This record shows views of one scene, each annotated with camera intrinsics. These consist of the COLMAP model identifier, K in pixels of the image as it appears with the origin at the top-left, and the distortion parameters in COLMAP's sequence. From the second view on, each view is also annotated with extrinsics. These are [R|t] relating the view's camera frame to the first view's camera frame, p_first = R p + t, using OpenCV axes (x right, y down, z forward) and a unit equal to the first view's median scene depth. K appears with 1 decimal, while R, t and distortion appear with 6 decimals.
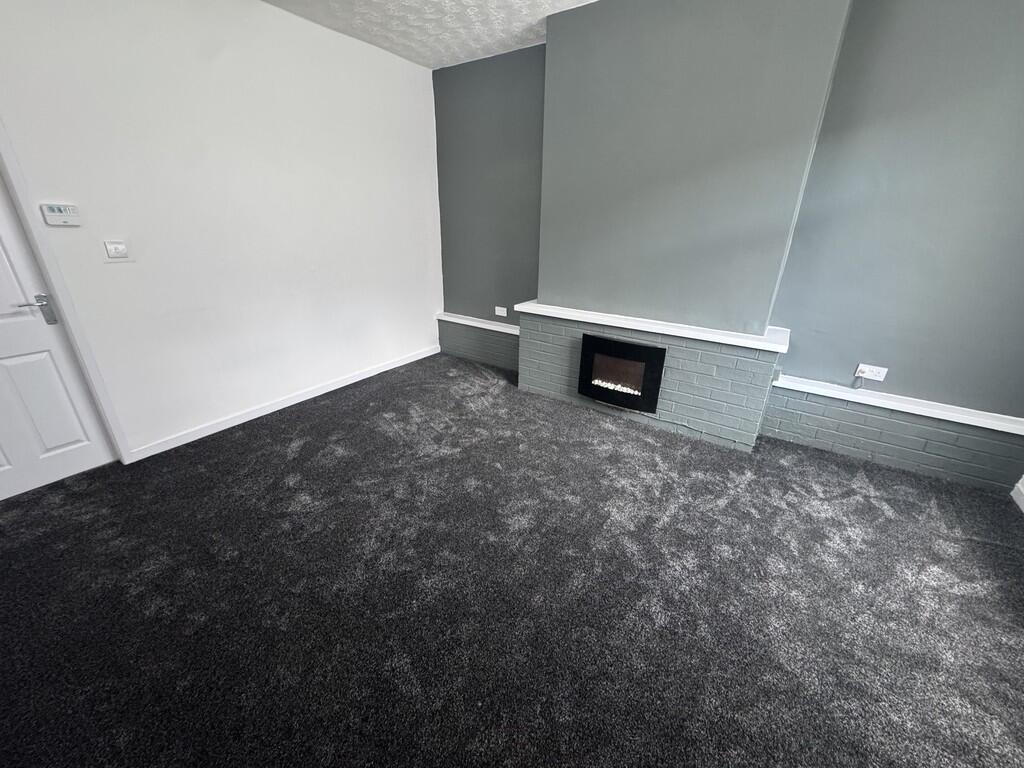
lens RADIAL K [[407.0, 0, 512.0], [0, 407.0, 384.0], [0, 0, 1]] dist [-0.001465, -0.000212]
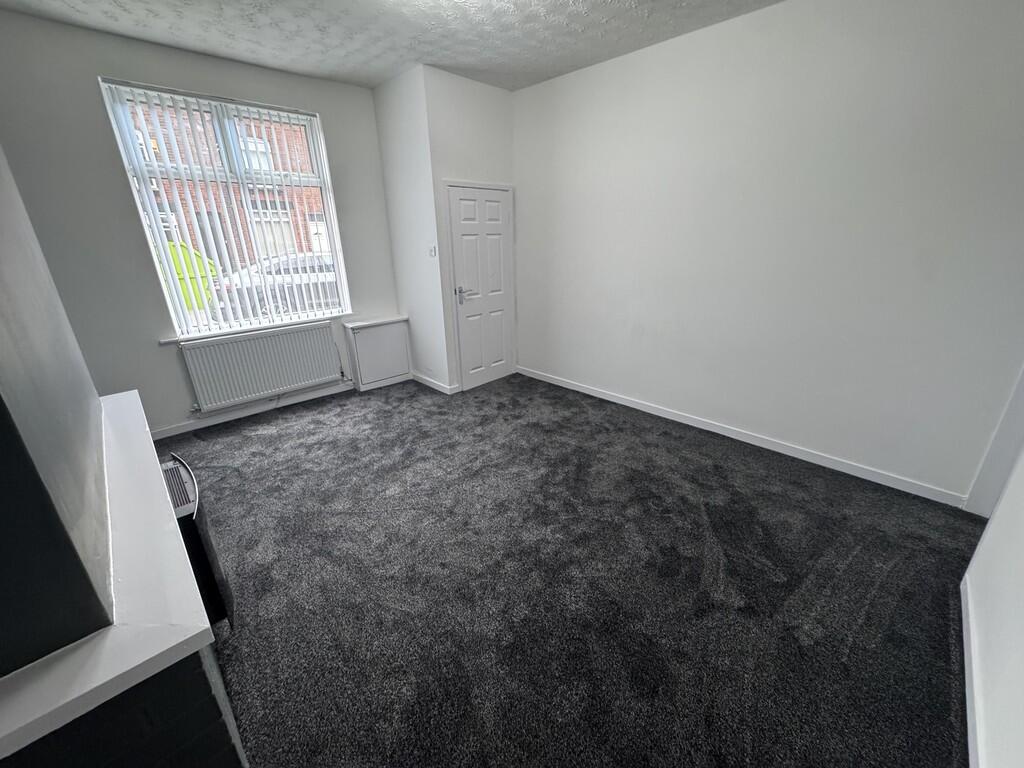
lens RADIAL K [[407.0, 0, 512.0], [0, 407.0, 384.0], [0, 0, 1]] dist [-0.001465, -0.000212]
pose [[-0.981240, -0.060406, 0.183082, -0.251317], [0.079632, 0.737858, 0.670242, -0.548786], [-0.175576, 0.672248, -0.719205, 1.286397]]
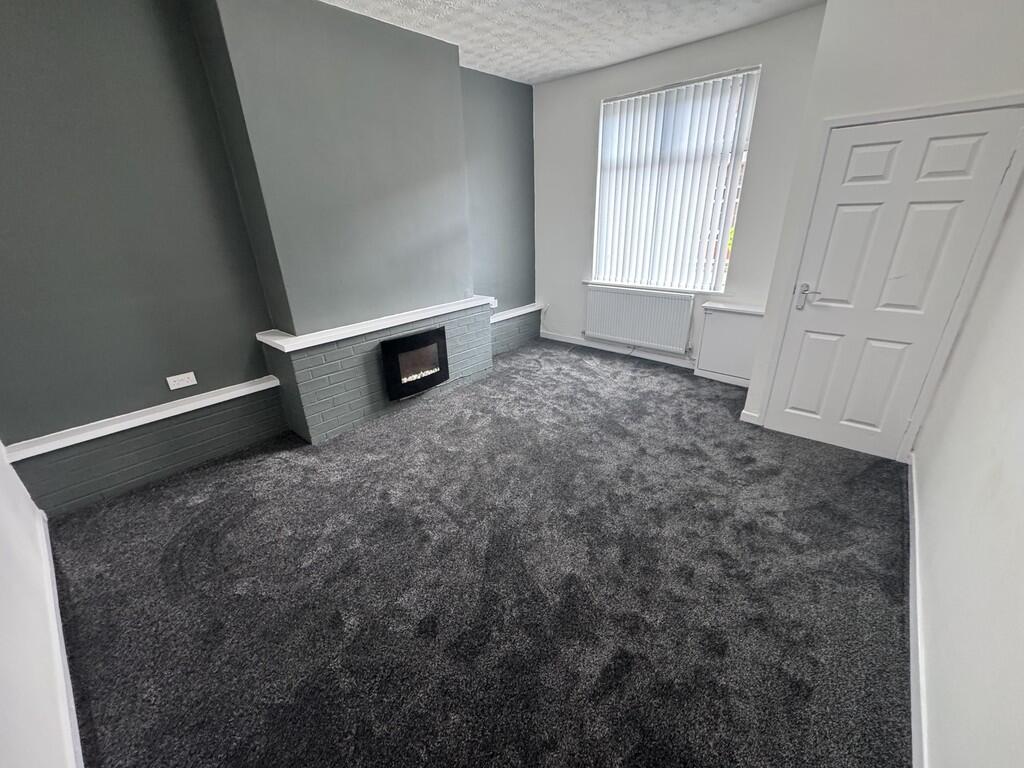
lens RADIAL K [[407.0, 0, 512.0], [0, 407.0, 384.0], [0, 0, 1]] dist [-0.001465, -0.000212]
pose [[0.111958, -0.395561, 0.911590, -0.818690], [0.403277, 0.856505, 0.322129, -0.252654], [-0.908203, 0.331559, 0.255413, 0.544813]]
